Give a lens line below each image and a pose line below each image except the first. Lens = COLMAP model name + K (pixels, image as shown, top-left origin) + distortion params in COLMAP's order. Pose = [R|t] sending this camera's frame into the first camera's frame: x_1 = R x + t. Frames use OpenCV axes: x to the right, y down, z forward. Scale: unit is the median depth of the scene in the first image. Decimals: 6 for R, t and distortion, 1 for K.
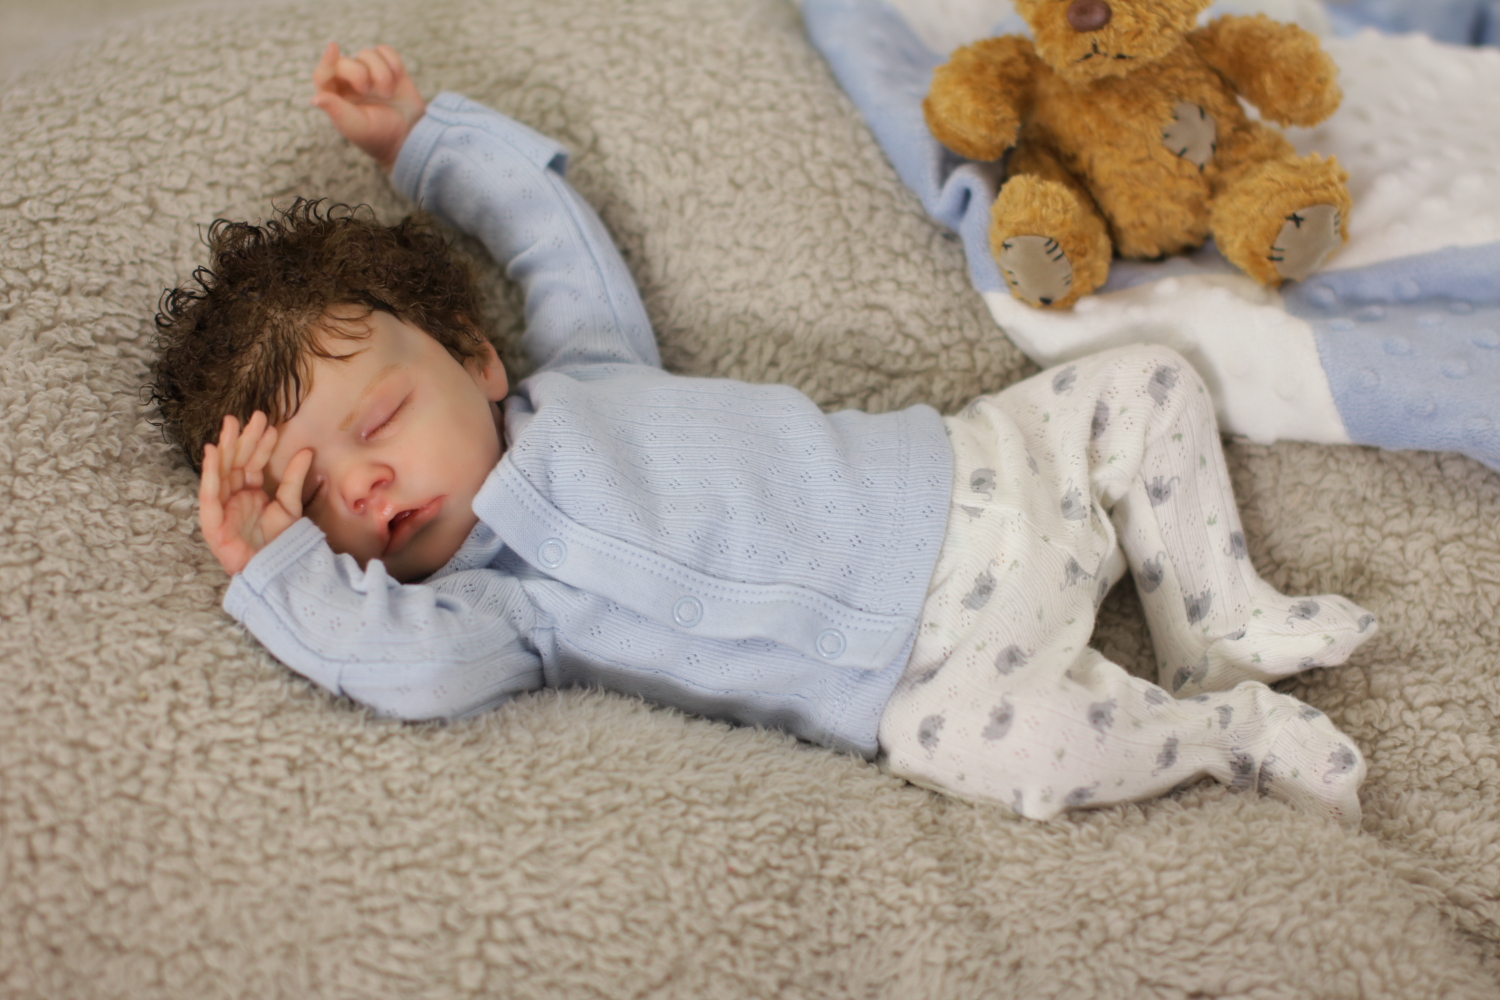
lens RADIAL K [[3419.0, 0, 750.0], [0, 3419.0, 500.0], [0, 0, 1]] dist [-0.168525, 0.131578]
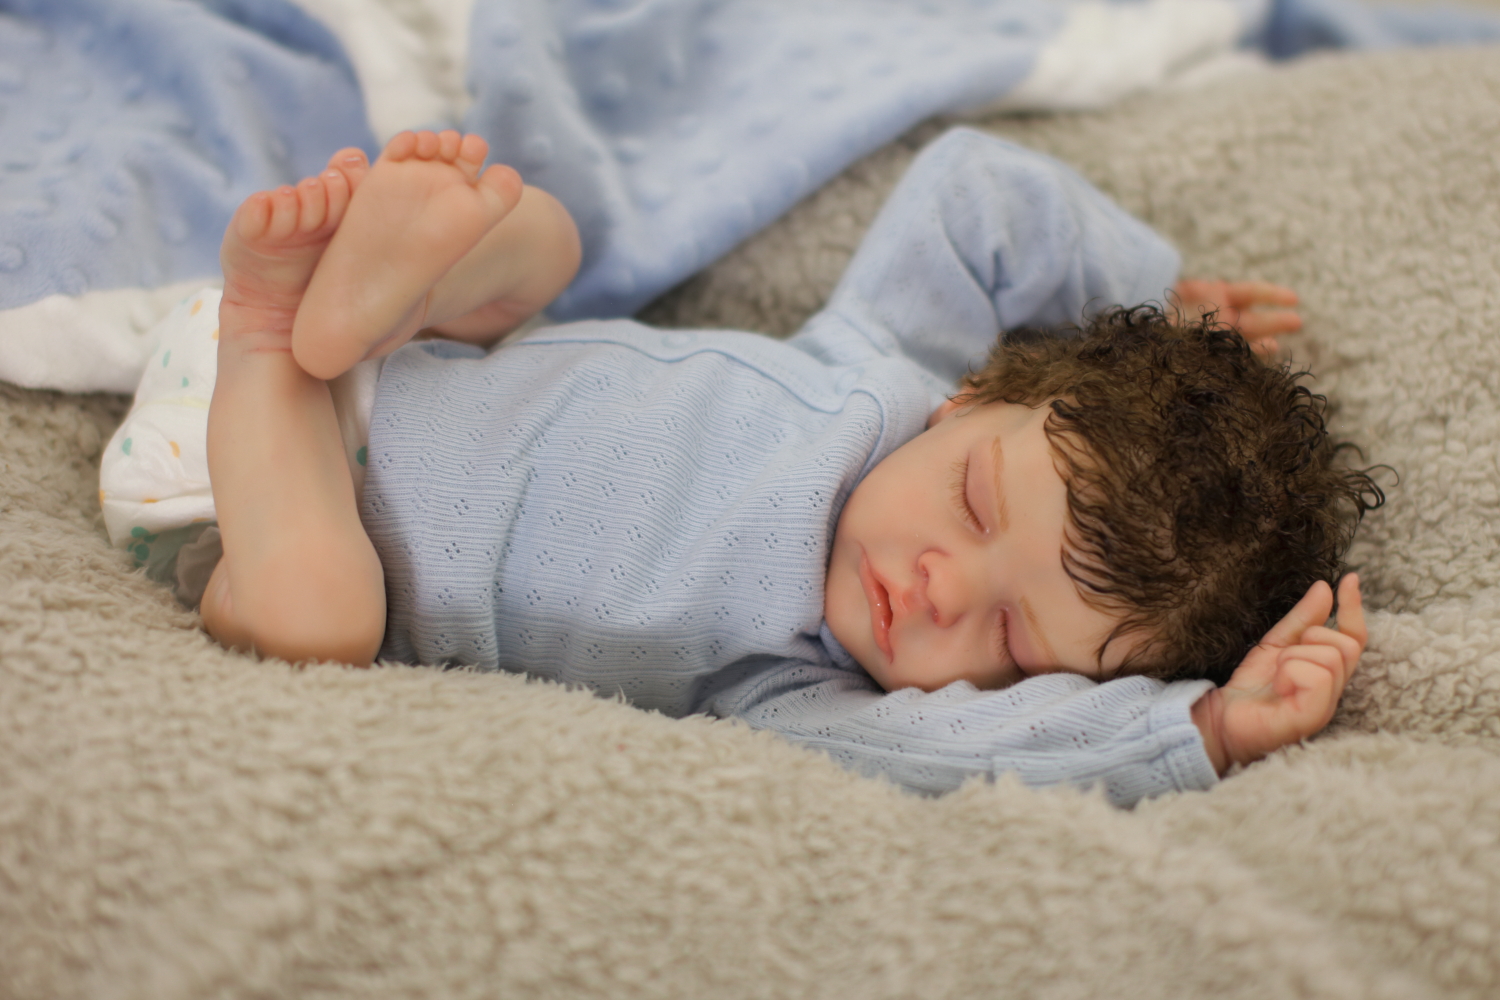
lens RADIAL K [[3398.8, 0, 750.0], [0, 3398.8, 500.0], [0, 0, 1]] dist [-0.152268, -0.122783]
pose [[-0.412981, 0.828249, 0.378747, -0.404477], [-0.885340, -0.462631, 0.046324, 0.008778], [0.213588, -0.316189, 0.924340, 0.285831]]
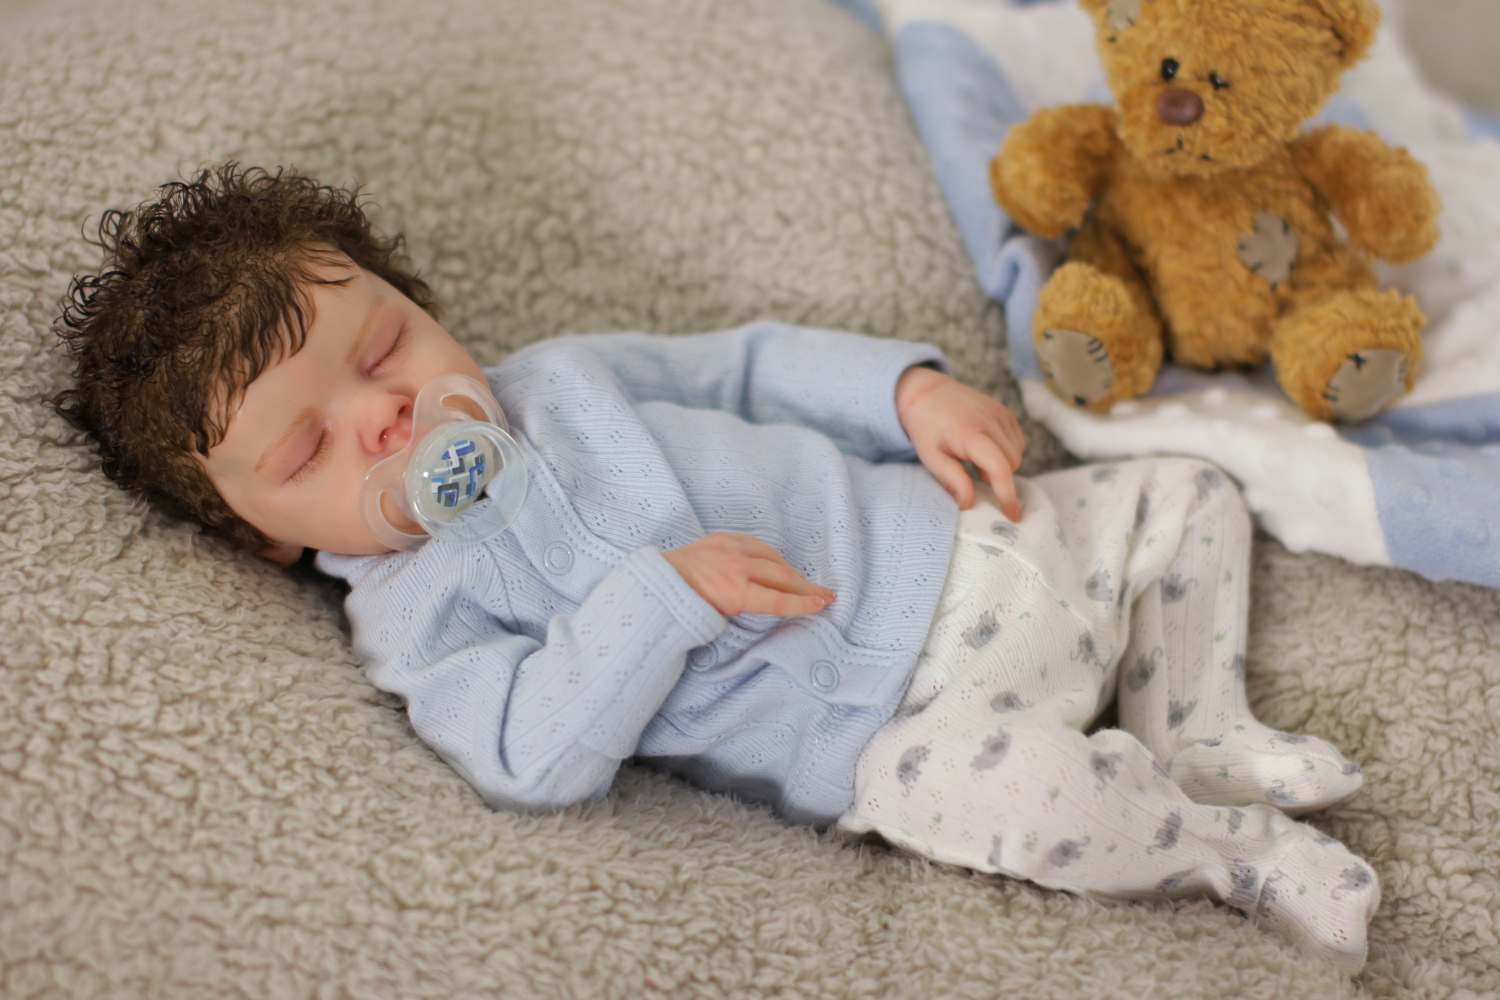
lens RADIAL K [[3398.8, 0, 750.0], [0, 3398.8, 500.0], [0, 0, 1]] dist [-0.152268, -0.122783]
pose [[0.900327, -0.114183, 0.419968, -0.407105], [0.220878, 0.951340, -0.214863, 0.231812], [-0.374999, 0.286208, 0.881737, 0.177397]]
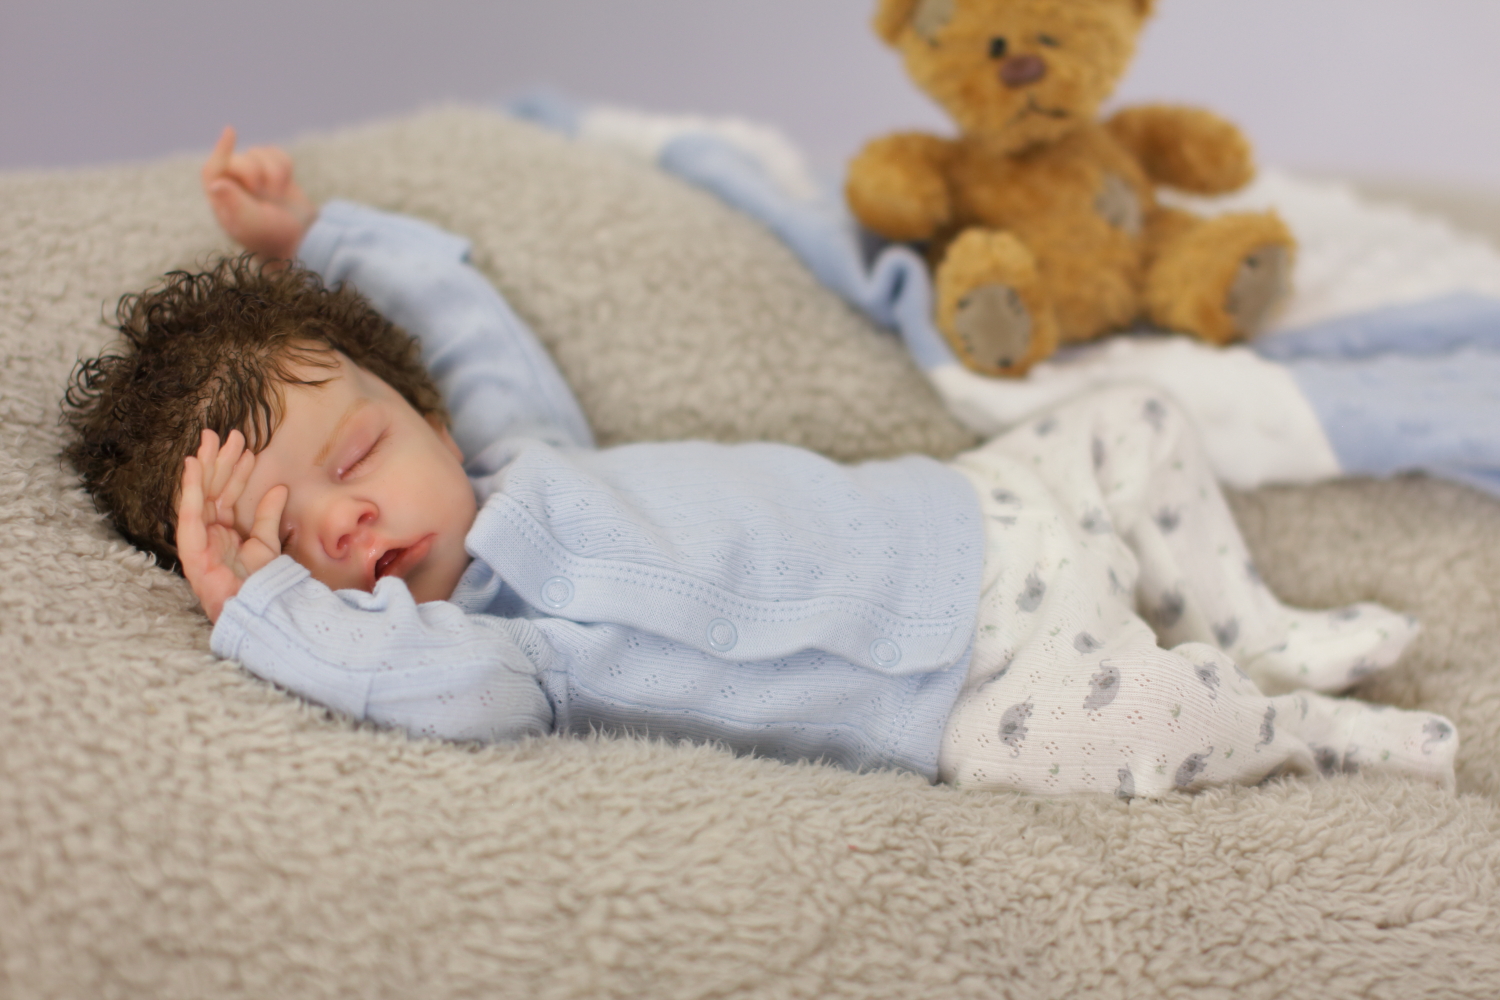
lens RADIAL K [[3398.8, 0, 750.0], [0, 3398.8, 500.0], [0, 0, 1]] dist [-0.152268, -0.122783]
pose [[0.971548, -0.036602, 0.233998, -0.218257], [0.099319, 0.959884, -0.262220, 0.233214], [-0.215013, 0.278000, 0.936208, 0.146988]]
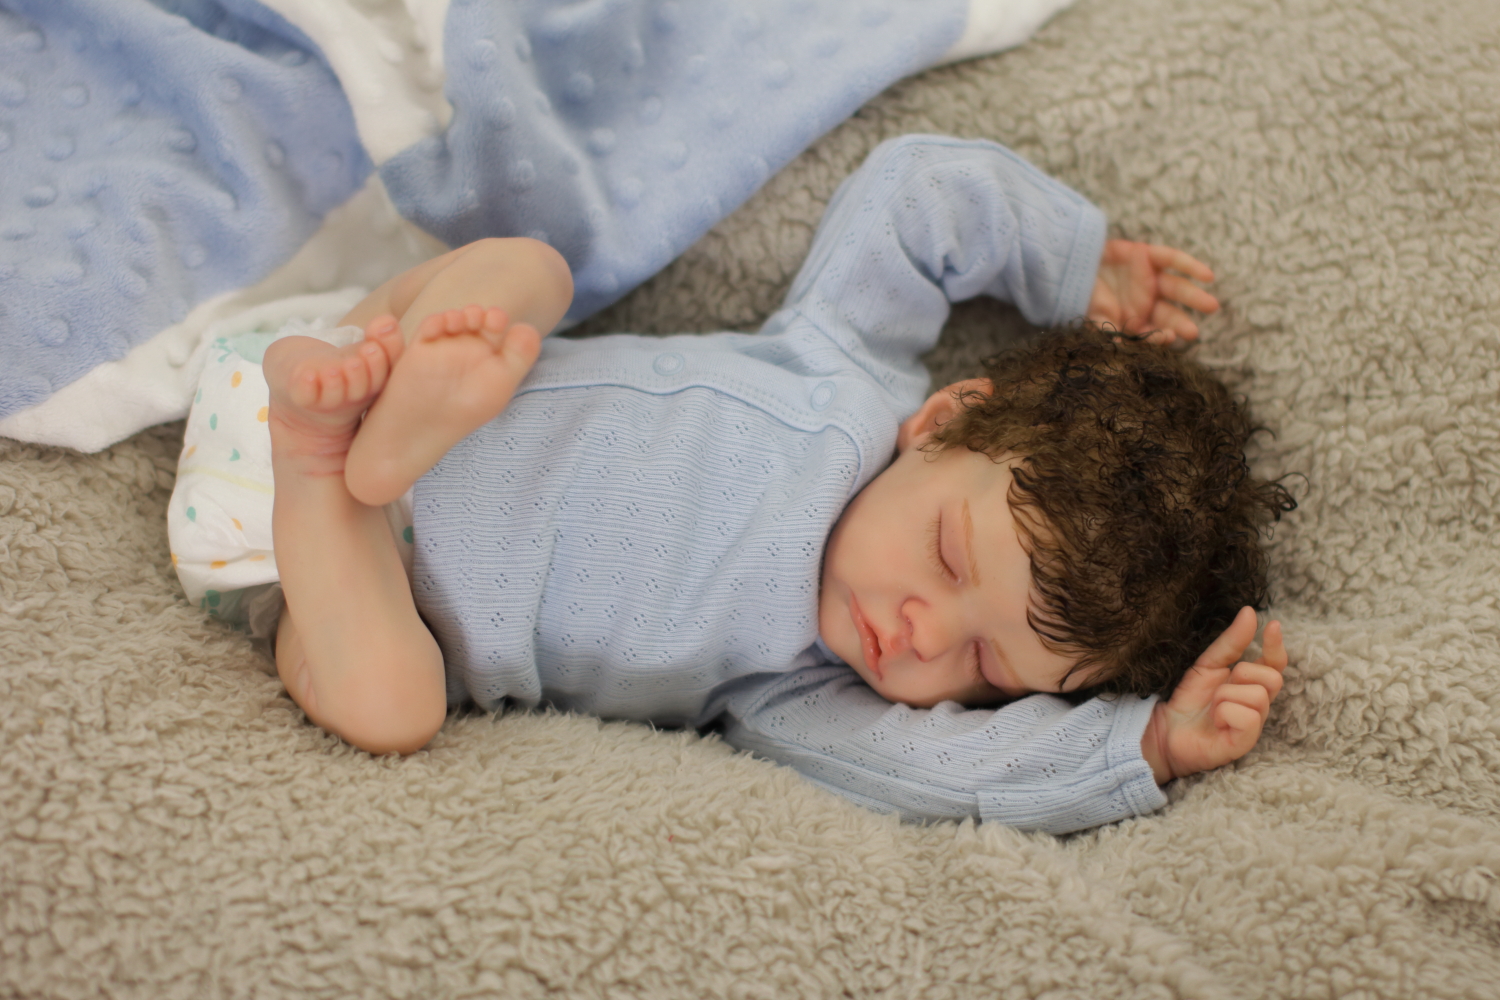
lens RADIAL K [[3419.0, 0, 750.0], [0, 3419.0, 500.0], [0, 0, 1]] dist [-0.168525, 0.131578]
pose [[-0.392125, 0.691112, 0.607125, -0.668527], [-0.910081, -0.387679, -0.146487, 0.184475], [0.134130, -0.609975, 0.780987, 0.311687]]
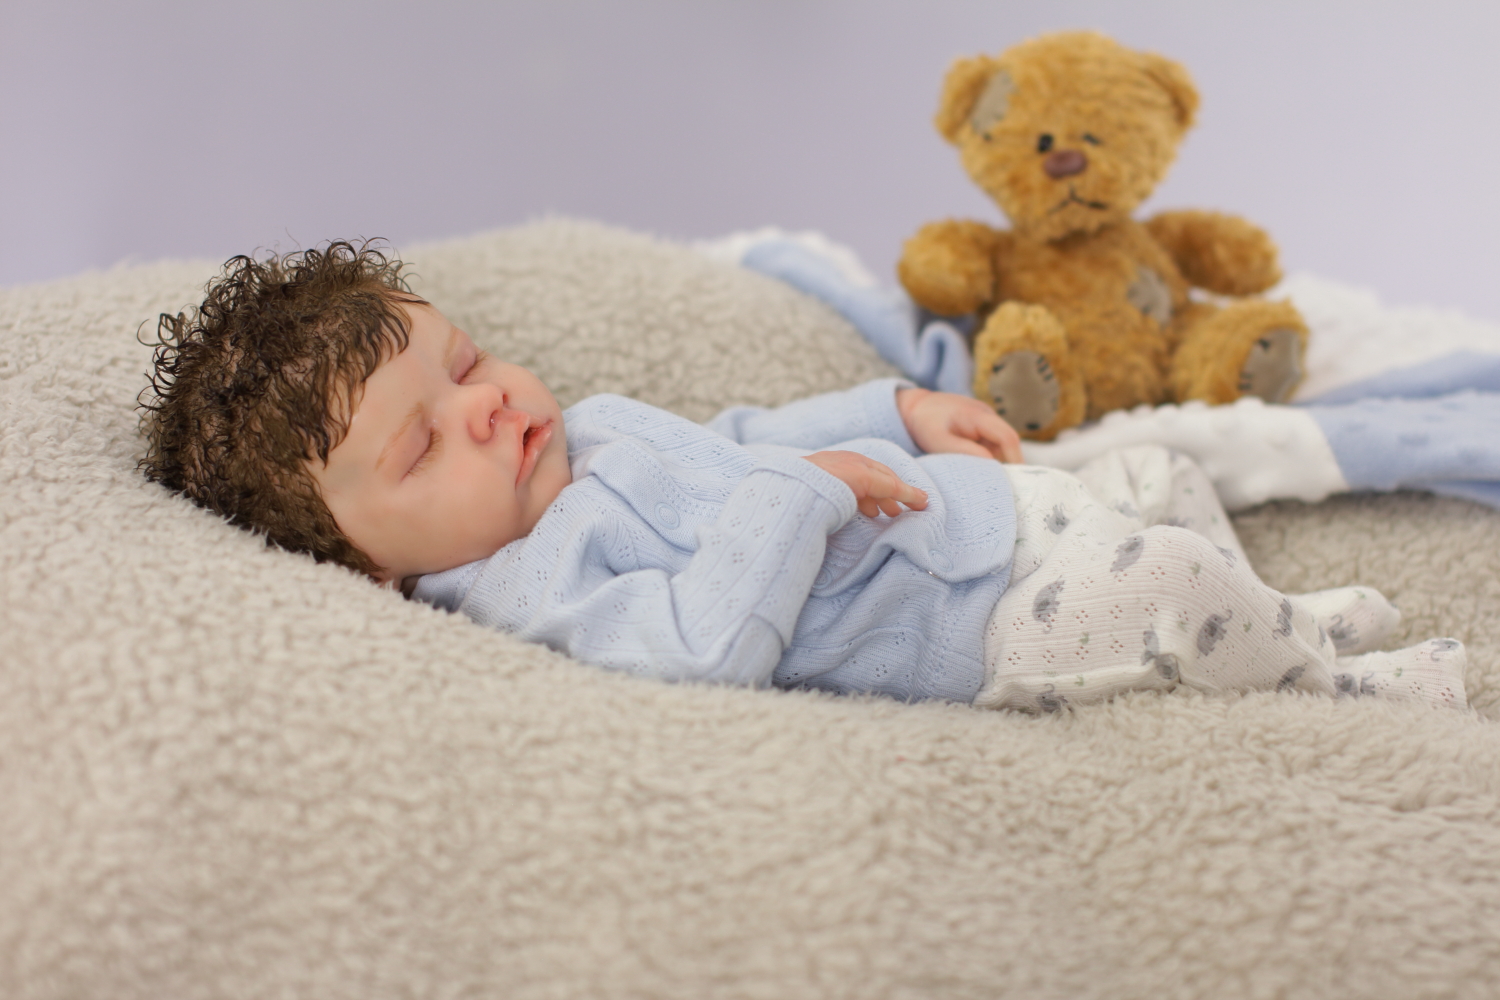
lens RADIAL K [[3419.0, 0, 750.0], [0, 3419.0, 500.0], [0, 0, 1]] dist [-0.168525, 0.131578]
pose [[0.742346, -0.035183, 0.669092, -0.709048], [0.457288, 0.756480, -0.467575, 0.504000], [-0.489704, 0.653070, 0.577658, 0.421788]]
